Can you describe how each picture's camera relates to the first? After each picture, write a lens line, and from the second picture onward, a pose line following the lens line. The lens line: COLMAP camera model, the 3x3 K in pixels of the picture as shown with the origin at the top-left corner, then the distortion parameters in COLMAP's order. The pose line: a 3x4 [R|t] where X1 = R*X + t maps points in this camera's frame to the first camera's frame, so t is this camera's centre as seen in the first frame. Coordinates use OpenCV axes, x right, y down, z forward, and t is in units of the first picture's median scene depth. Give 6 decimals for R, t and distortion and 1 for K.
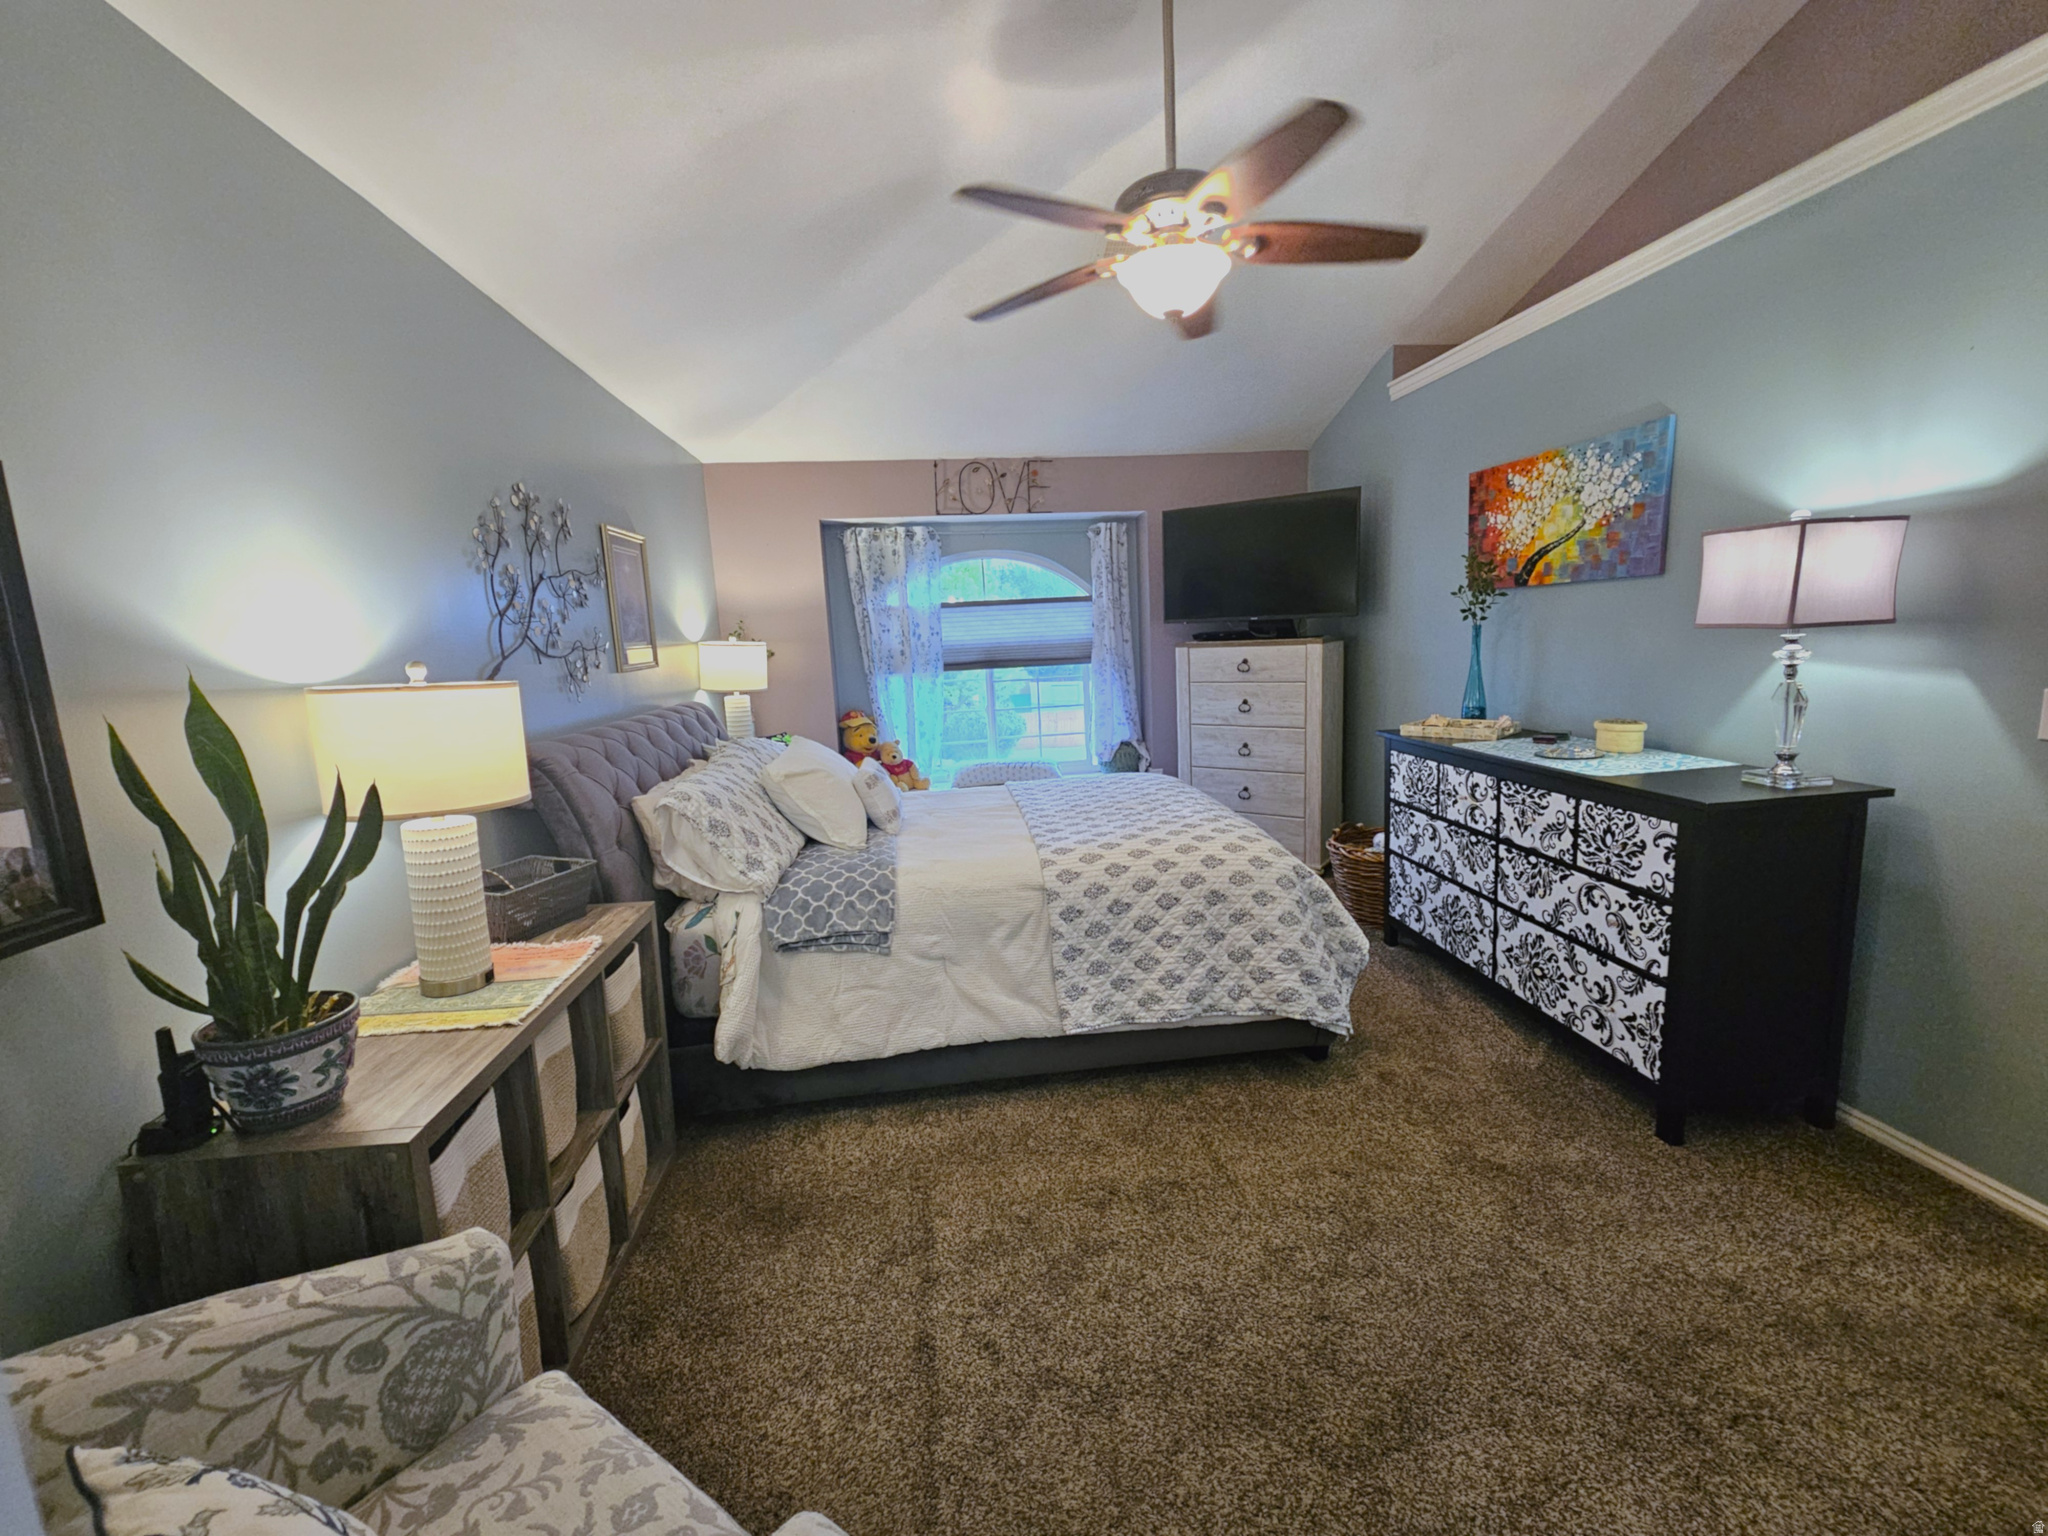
lens RADIAL K [[841.8, 0, 1029.1], [0, 841.8, 770.9], [0, 0, 1]] dist [-0.002957, -0.000592]
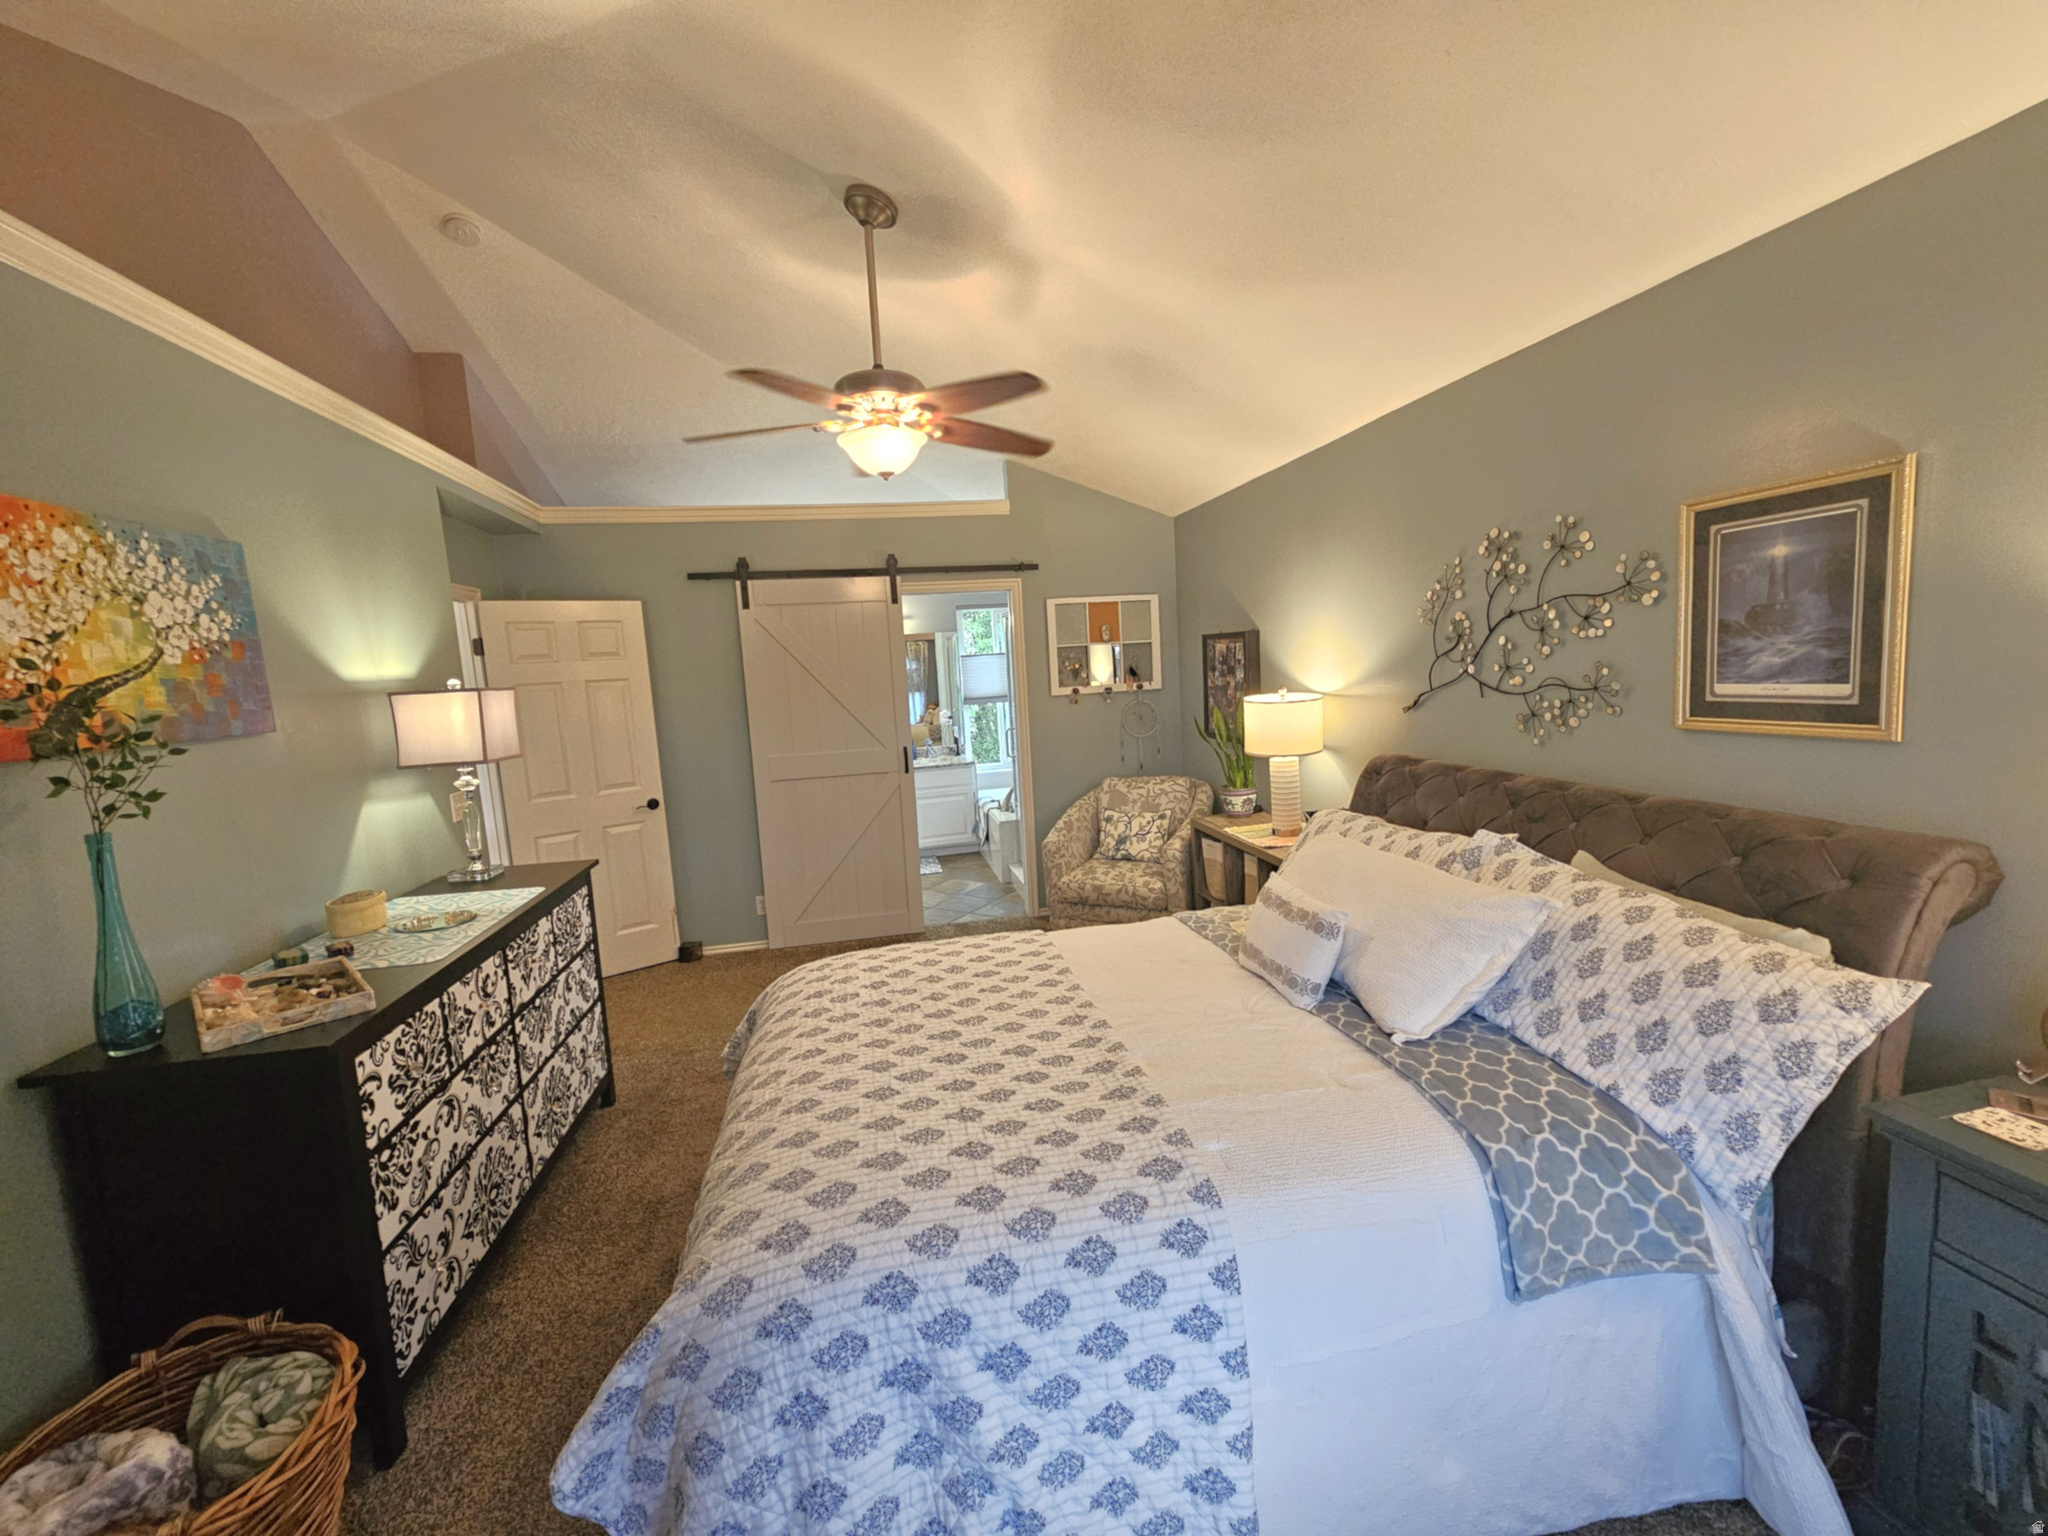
lens RADIAL K [[841.8, 0, 1026.0], [0, 841.8, 759.7], [0, 0, 1]] dist [-0.002957, -0.000592]
pose [[-0.991906, 0.107474, -0.067613, 0.069857], [0.084667, 0.956674, 0.278581, -0.340984], [0.094624, 0.270601, -0.958030, 1.697775]]
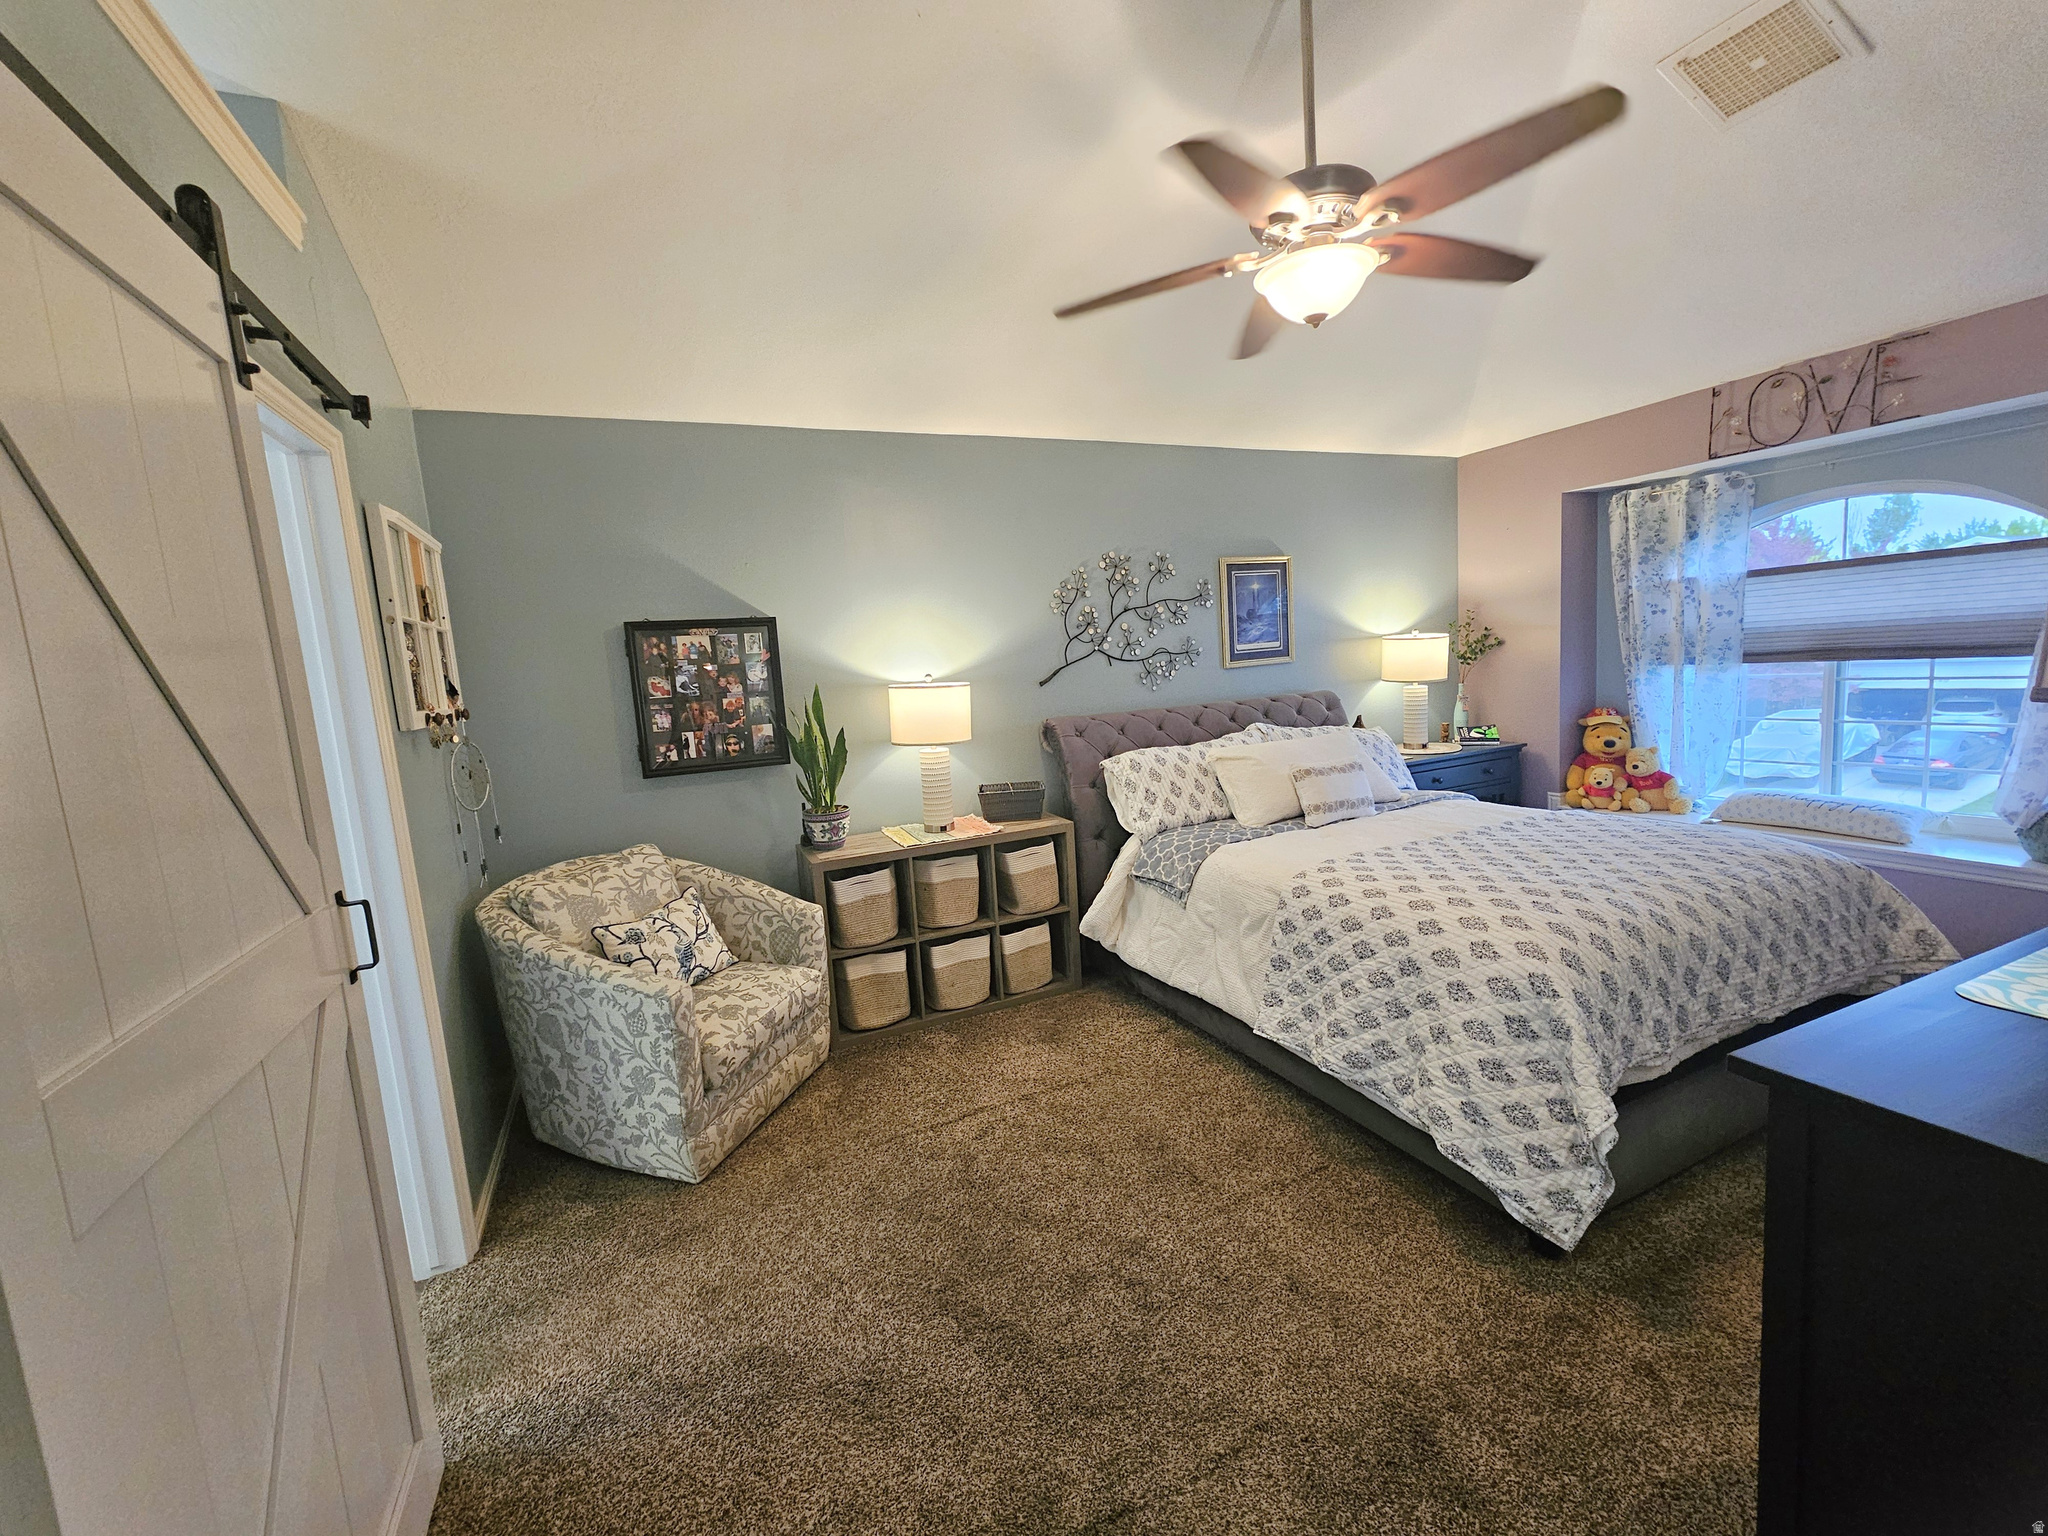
lens RADIAL K [[841.8, 0, 1020.4], [0, 841.8, 763.4], [0, 0, 1]] dist [-0.002957, -0.000592]
pose [[0.294190, 0.138774, -0.945618, 0.753623], [-0.099147, 0.988496, 0.114220, -0.093442], [0.950590, 0.060153, 0.304564, 0.312623]]
